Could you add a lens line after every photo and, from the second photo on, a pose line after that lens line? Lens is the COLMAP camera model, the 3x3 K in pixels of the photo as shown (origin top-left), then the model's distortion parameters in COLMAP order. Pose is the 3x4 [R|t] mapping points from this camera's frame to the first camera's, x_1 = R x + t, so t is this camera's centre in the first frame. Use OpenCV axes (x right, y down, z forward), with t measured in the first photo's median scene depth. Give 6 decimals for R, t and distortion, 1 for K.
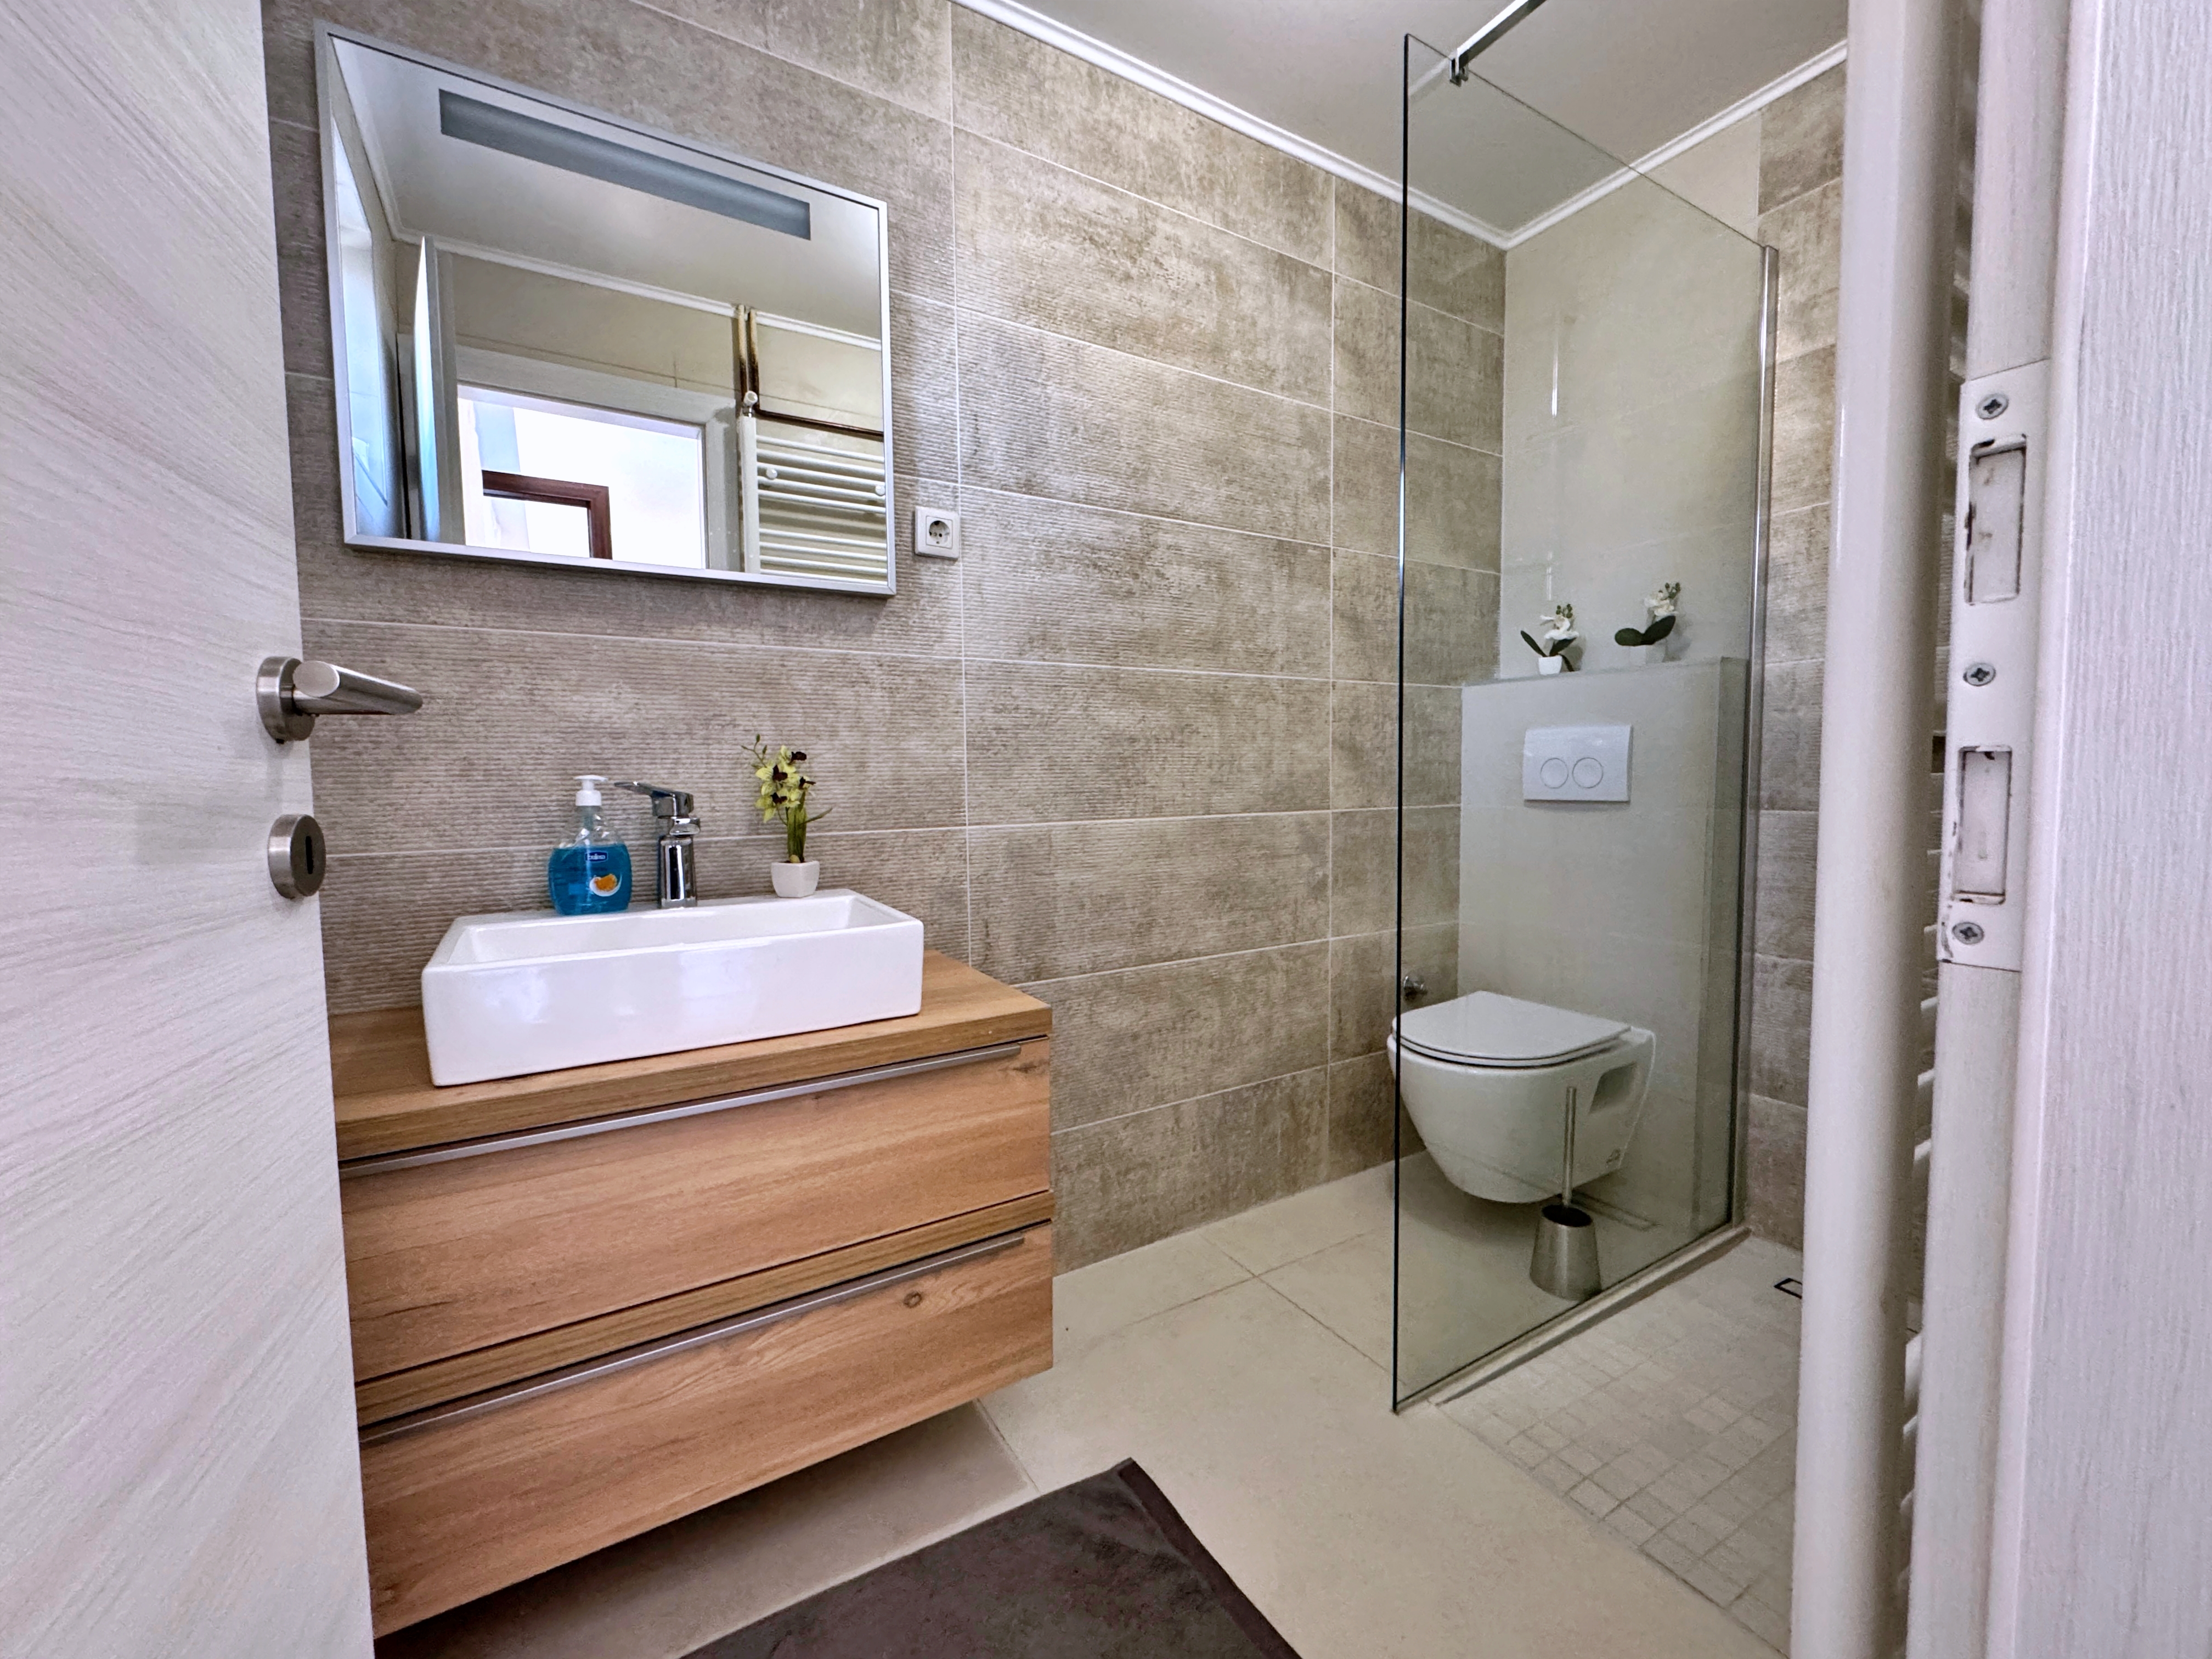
lens RADIAL K [[904.3, 0, 1101.7], [0, 904.3, 829.0], [0, 0, 1]] dist [-0.000175, -0.000979]
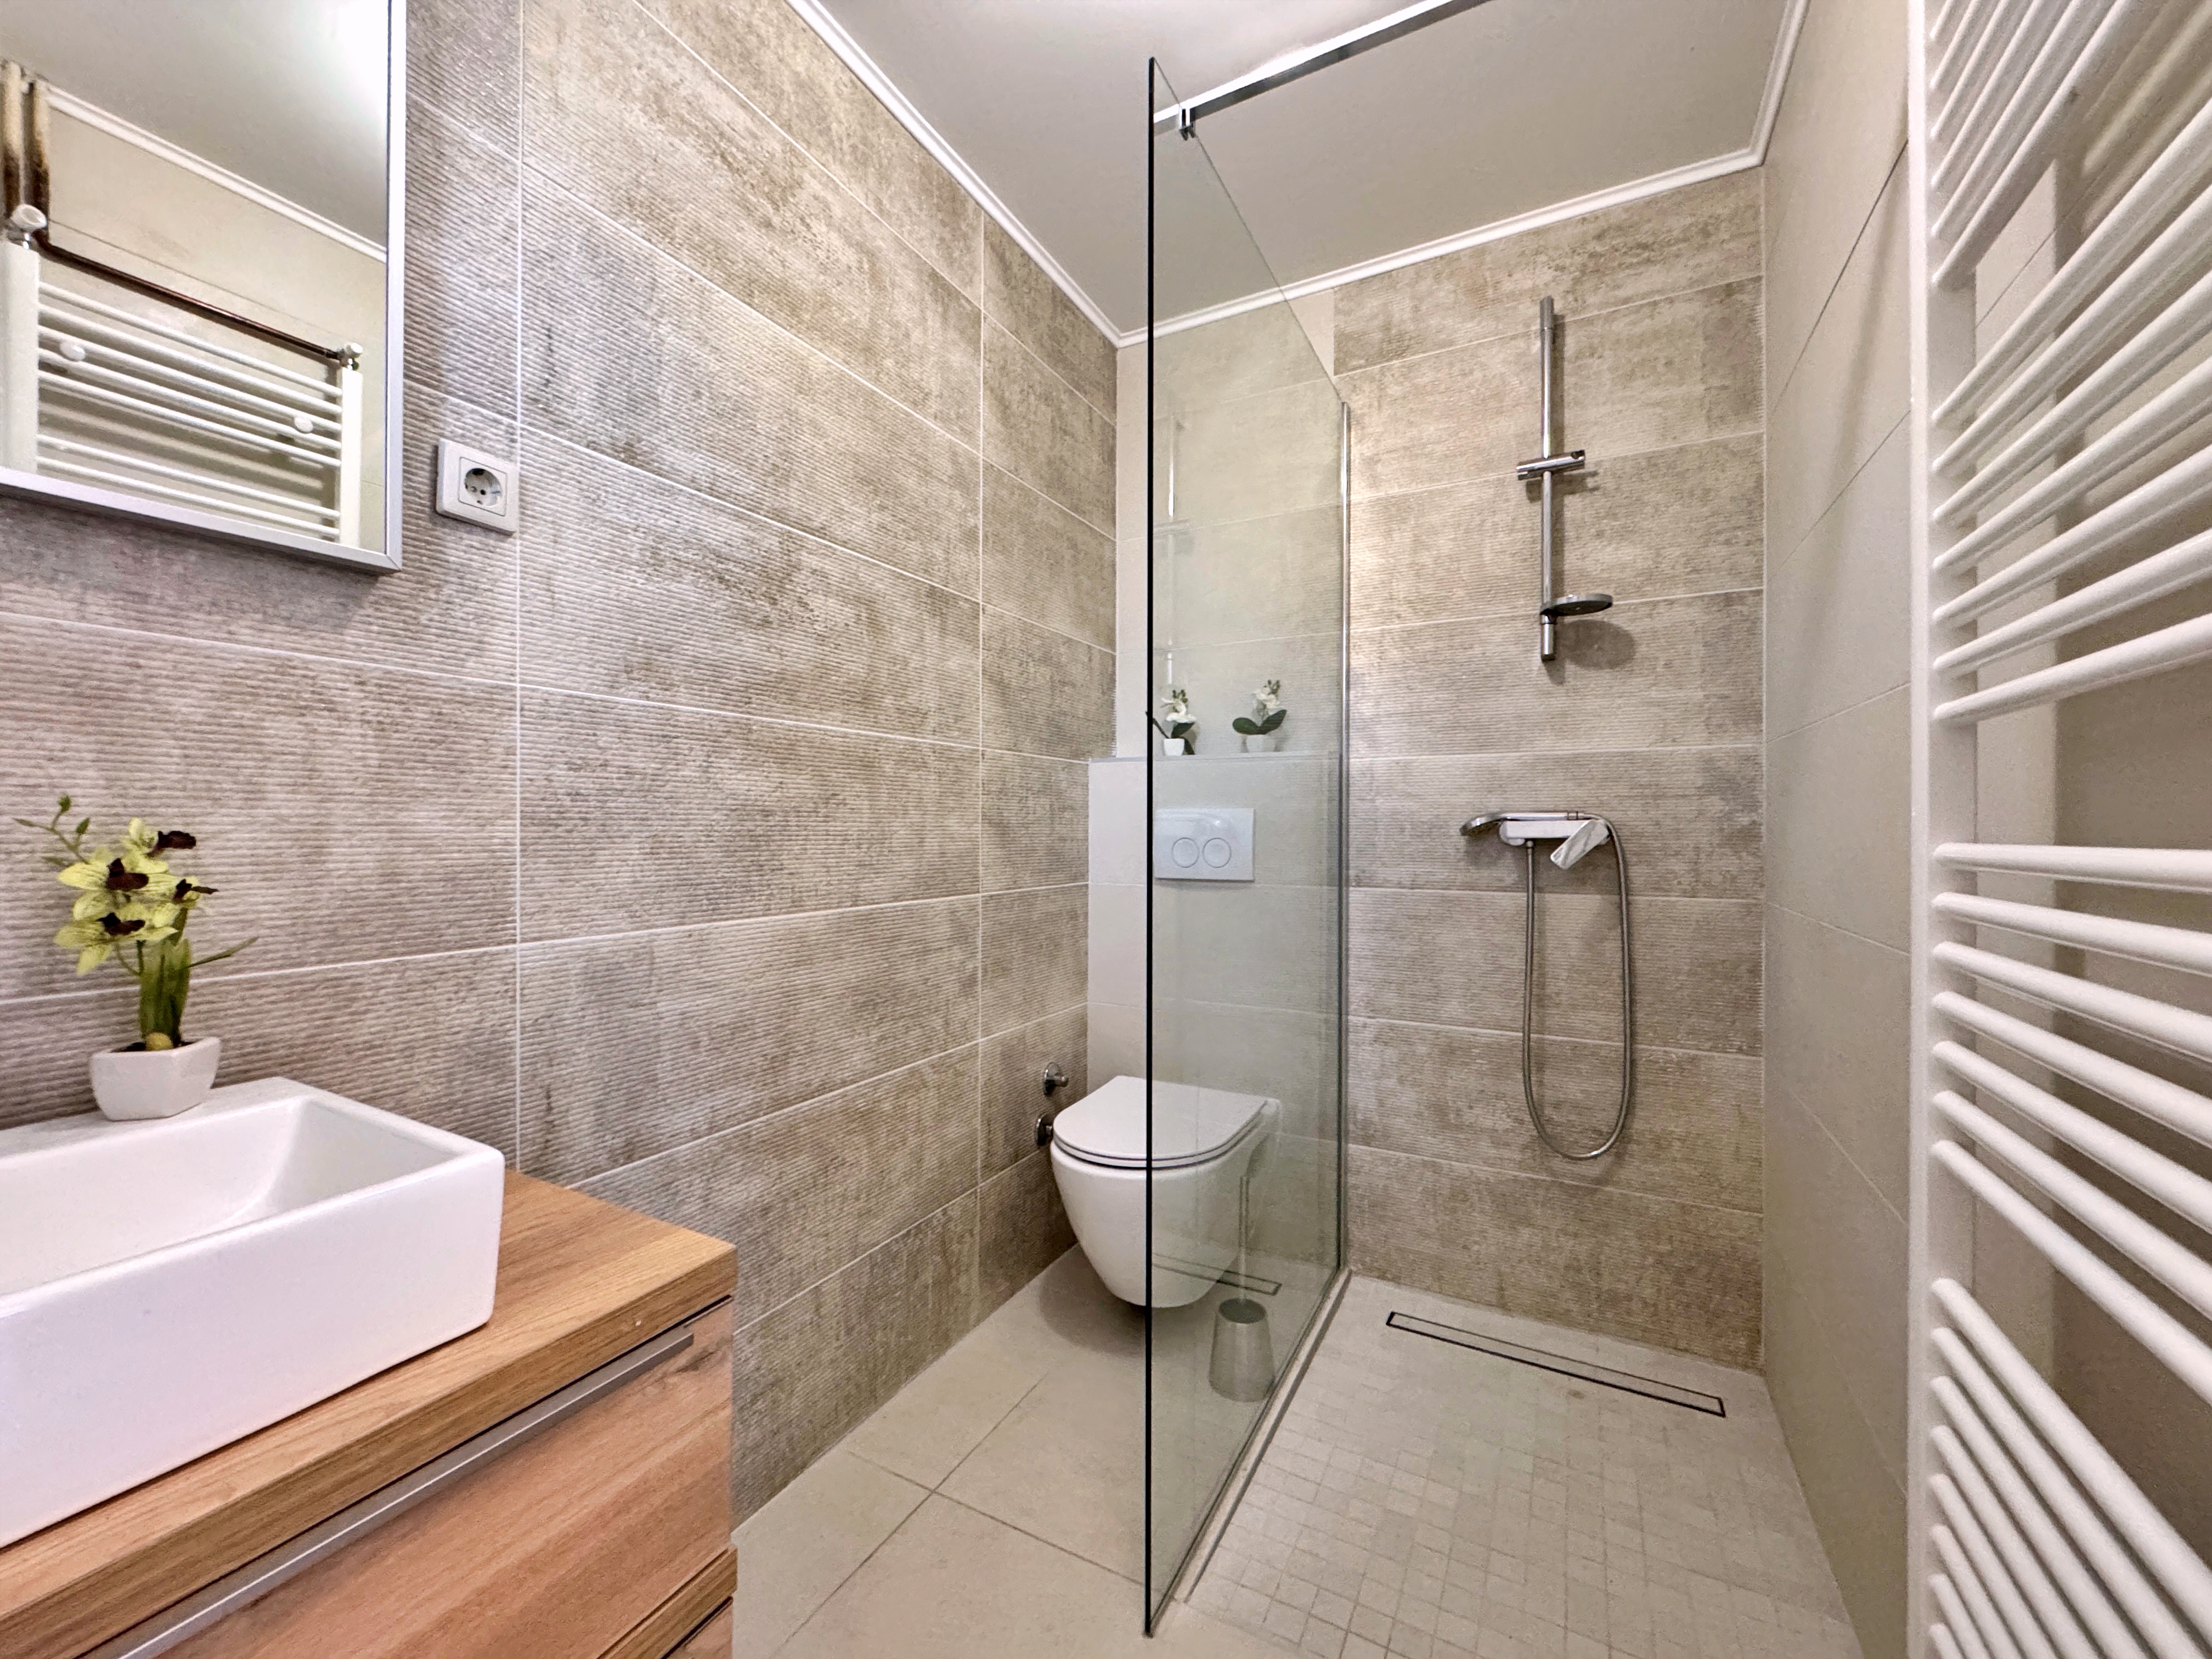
lens RADIAL K [[886.9, 0, 1106.6], [0, 886.9, 828.2], [0, 0, 1]] dist [-0.003031, 0.000128]
pose [[0.852993, 0.014198, 0.521729, -0.109186], [0.019512, 0.998064, -0.059062, -0.035709], [-0.521557, 0.060560, 0.851065, 0.216464]]
